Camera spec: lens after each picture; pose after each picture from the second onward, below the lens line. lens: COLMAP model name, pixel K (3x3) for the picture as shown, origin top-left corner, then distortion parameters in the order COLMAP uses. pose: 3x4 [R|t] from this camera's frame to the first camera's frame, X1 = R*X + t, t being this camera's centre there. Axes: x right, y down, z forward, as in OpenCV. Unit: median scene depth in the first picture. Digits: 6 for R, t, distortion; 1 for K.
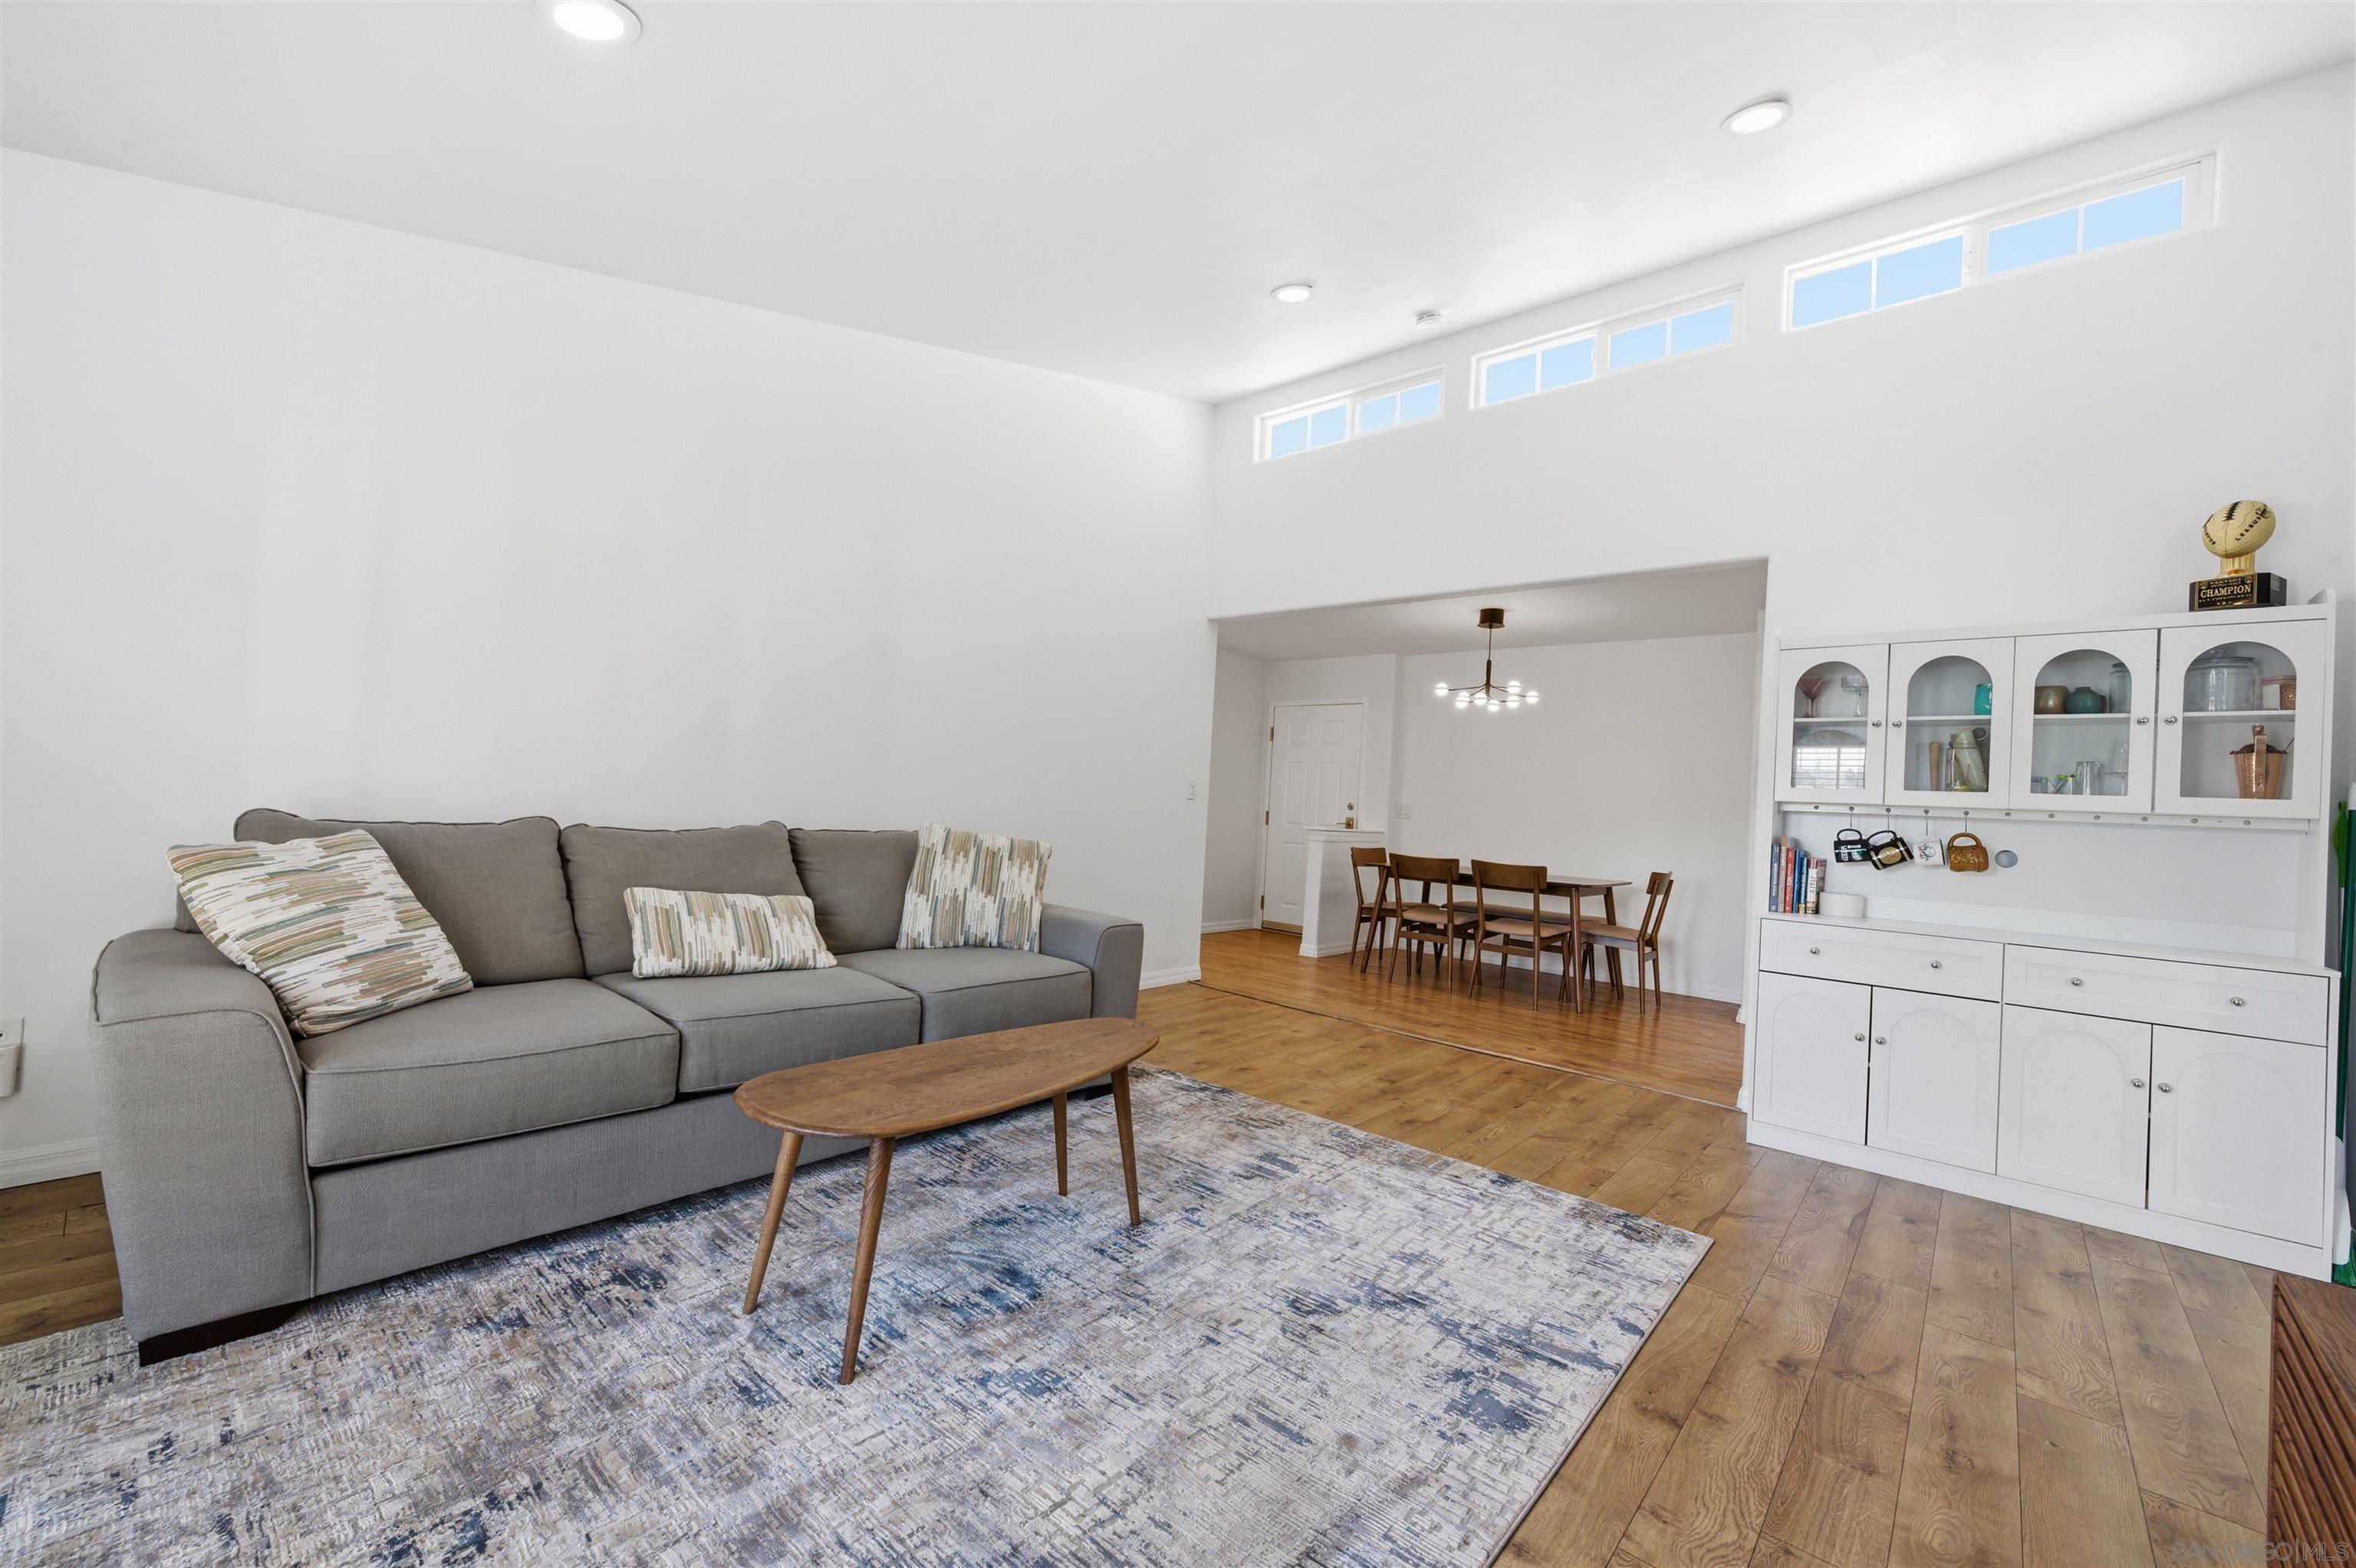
lens RADIAL K [[933.1, 0, 1194.8], [0, 933.1, 788.4], [0, 0, 1]] dist [0.000510, -0.000064]
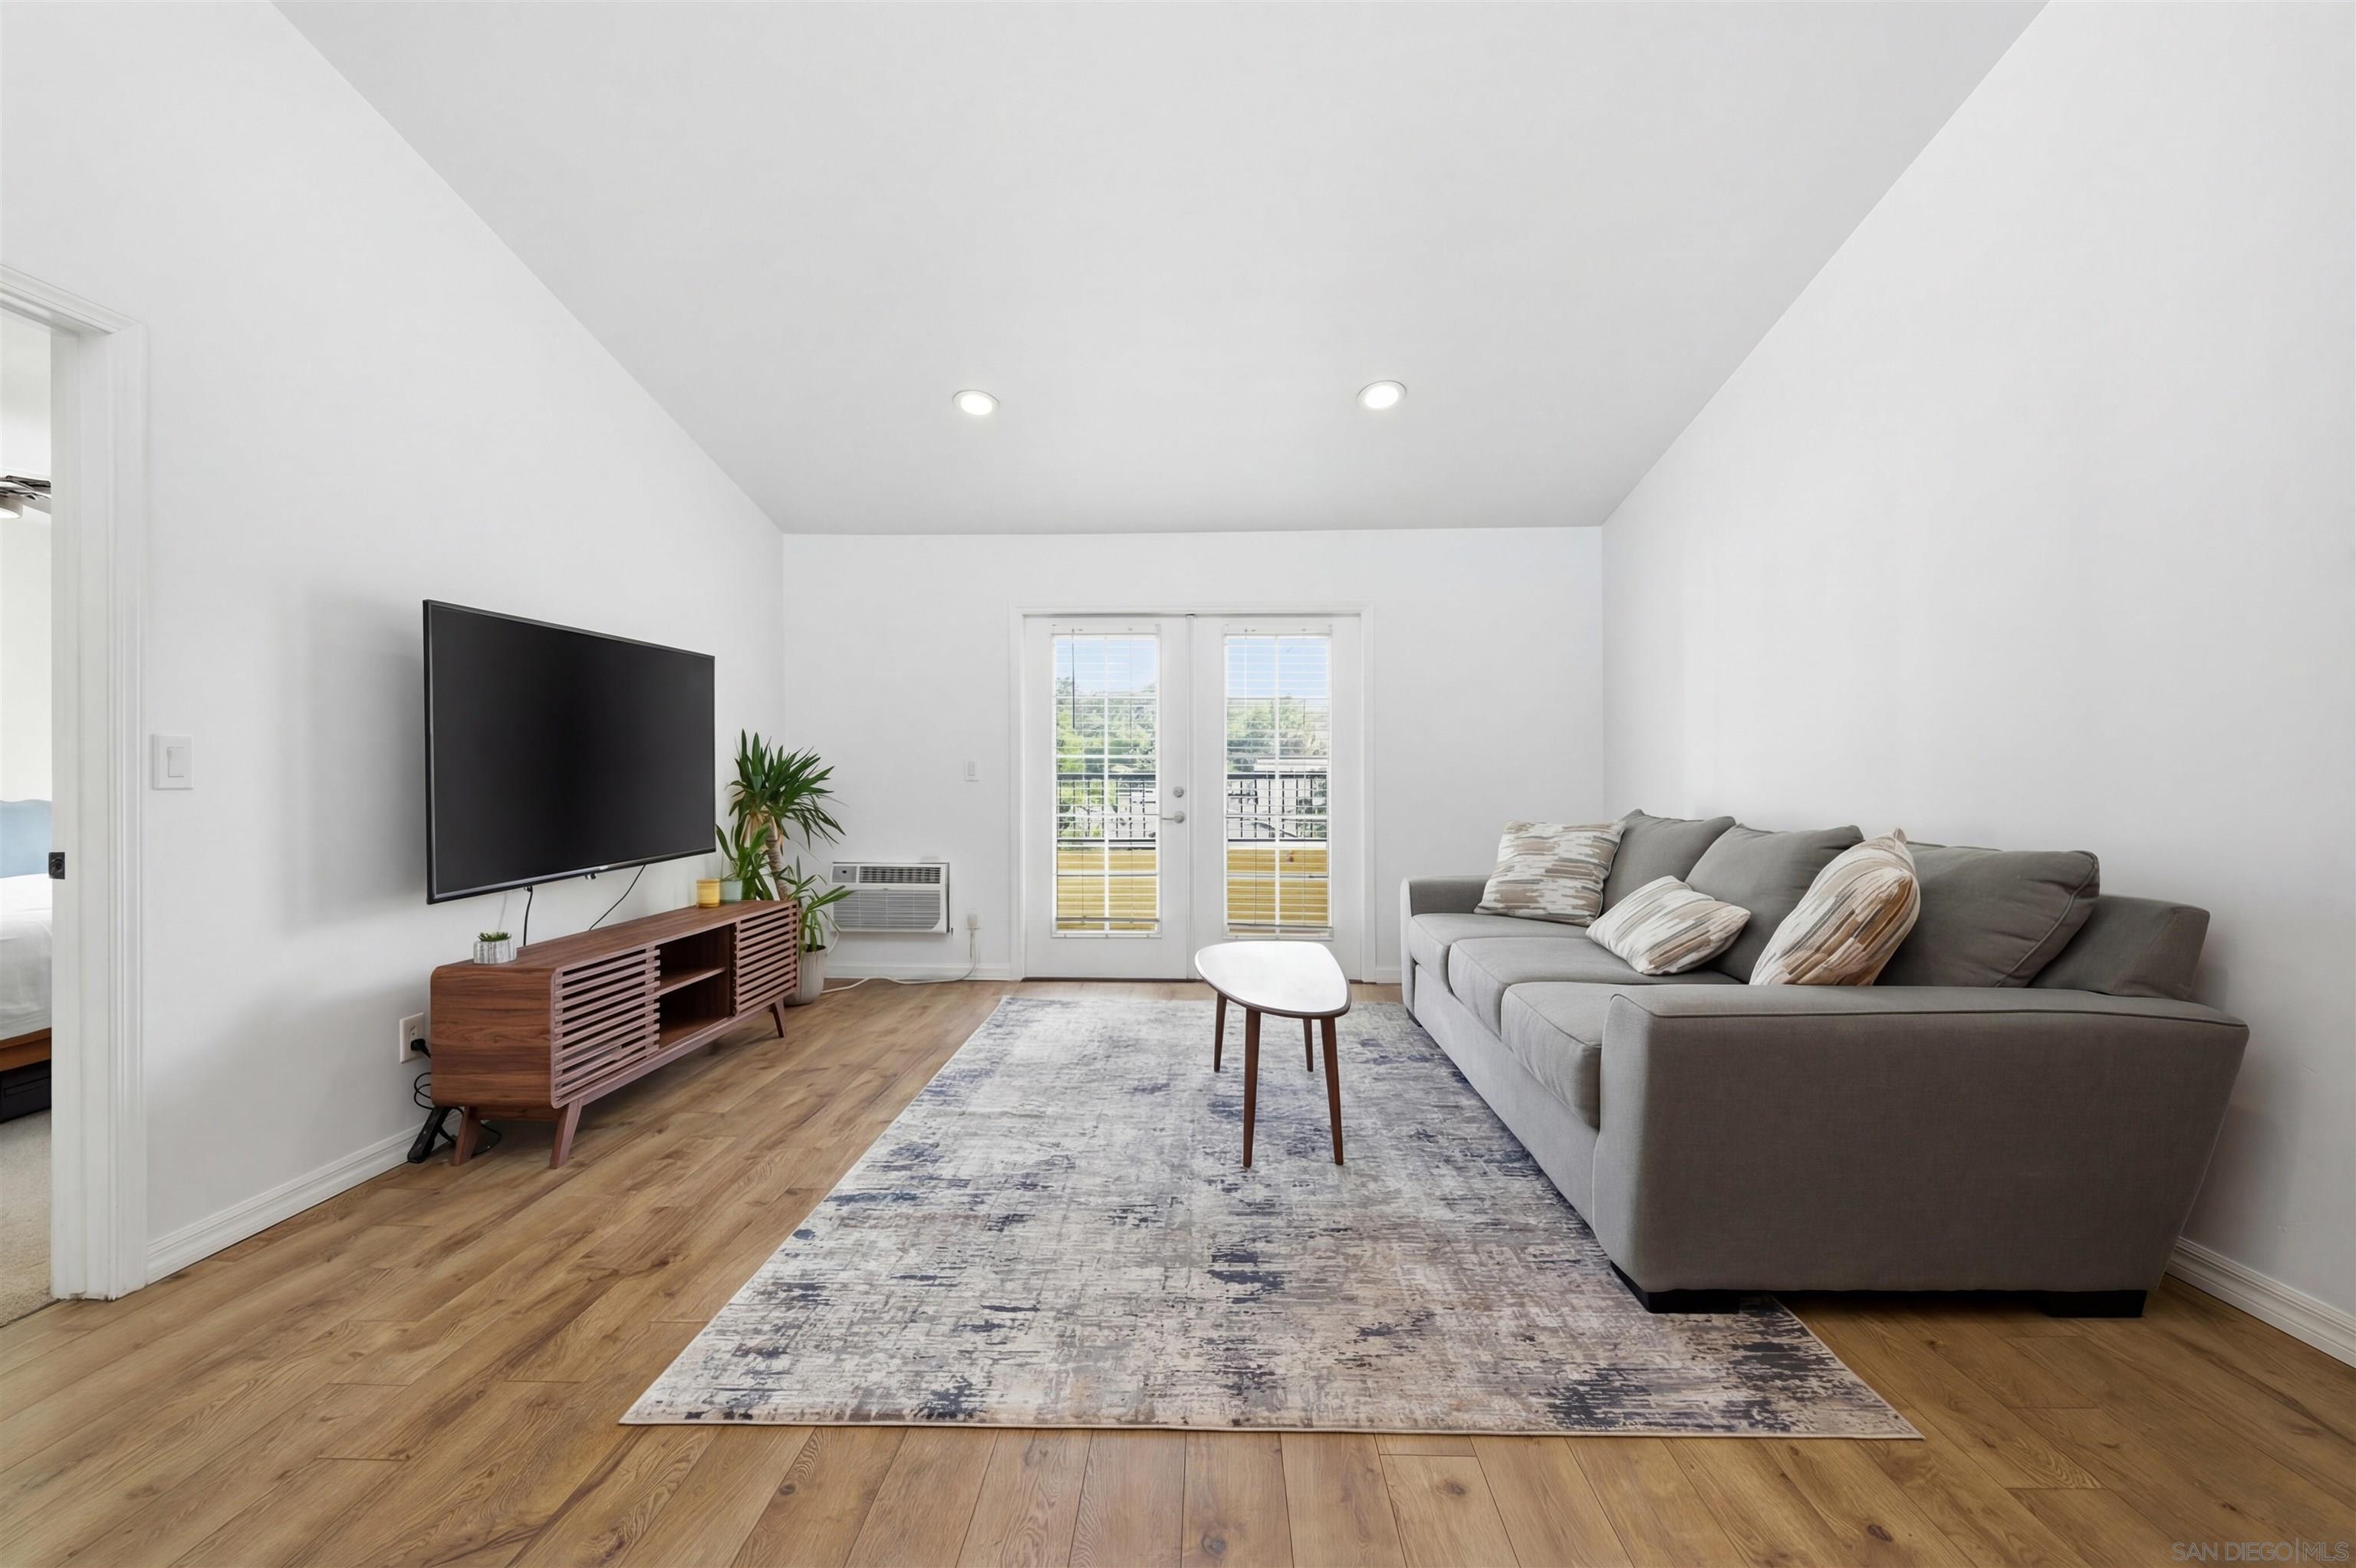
lens RADIAL K [[936.9, 0, 1178.0], [0, 936.9, 784.0], [0, 0, 1]] dist [-0.003070, -0.000251]
pose [[-0.783604, -0.044978, -0.619631, 0.516018], [-0.026790, 0.998894, -0.038629, 0.049037], [0.620683, -0.013670, -0.783942, 1.337226]]
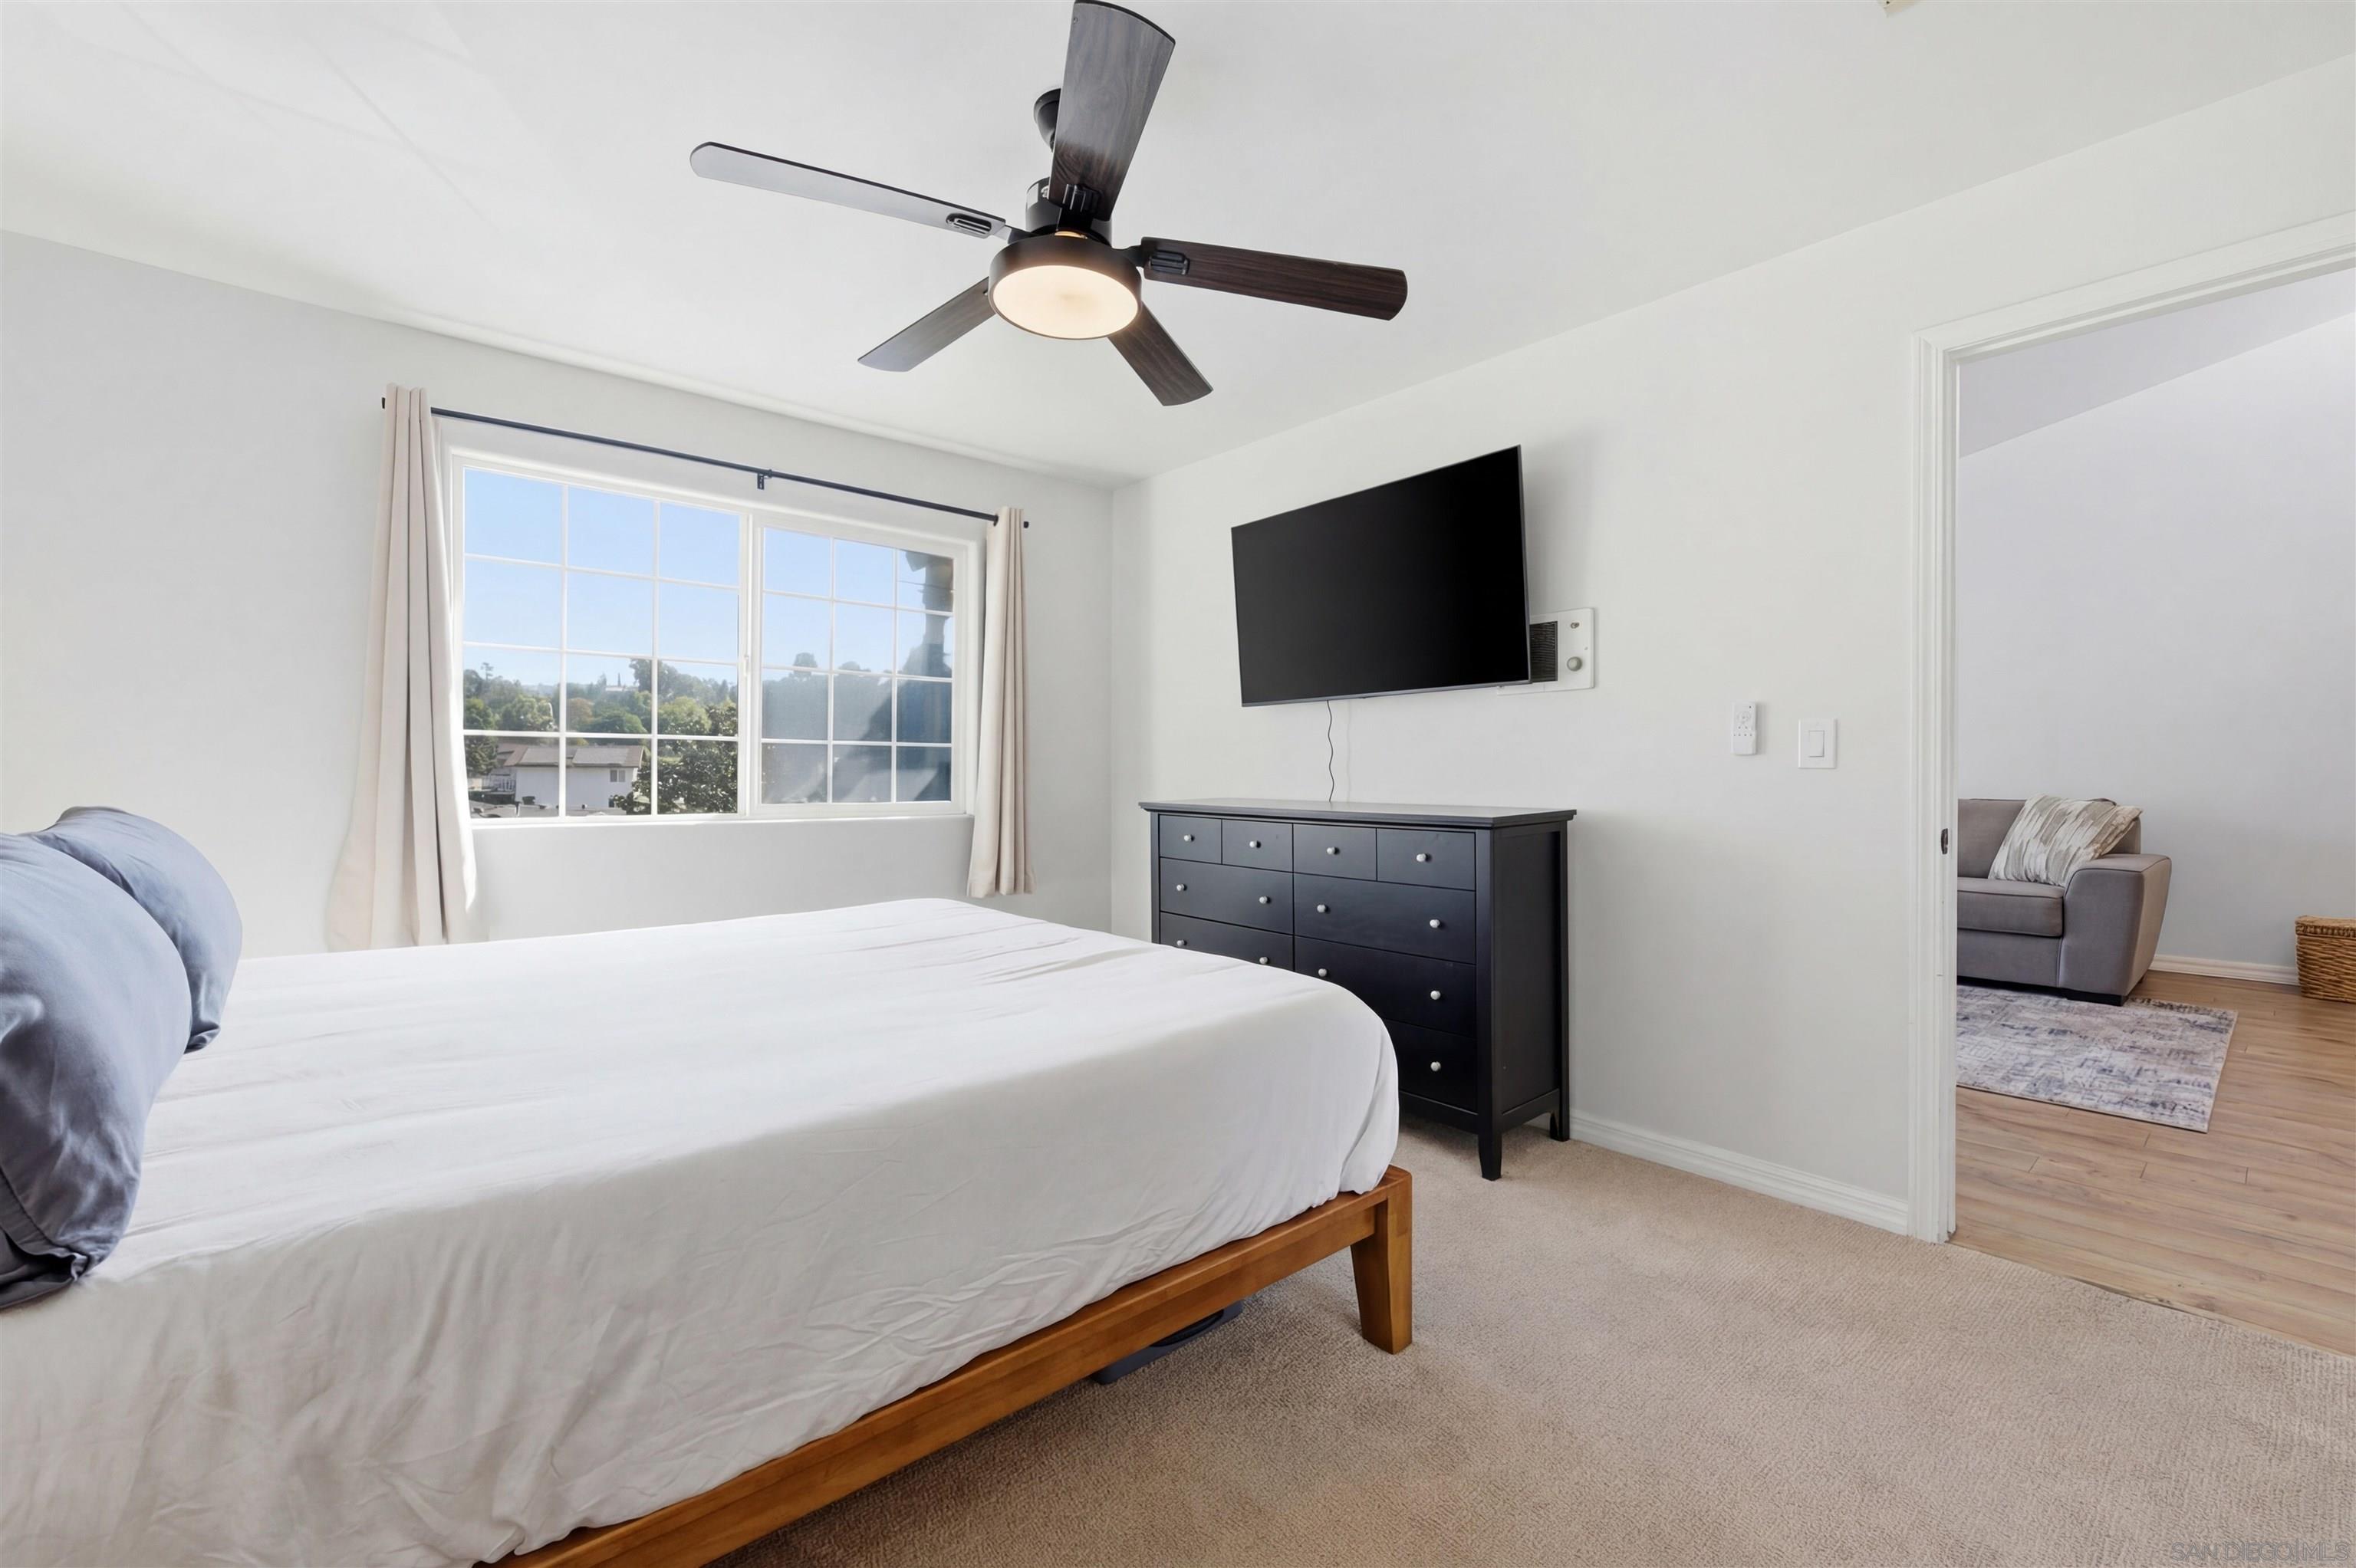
lens RADIAL K [[964.2, 0, 1170.9], [0, 964.2, 767.9], [0, 0, 1]] dist [0.002620, 0.000149]
pose [[-0.158681, -0.052758, -0.985919, 1.466202], [0.005635, 0.998507, -0.054338, 0.078841], [0.987314, -0.014178, -0.158147, -0.023532]]
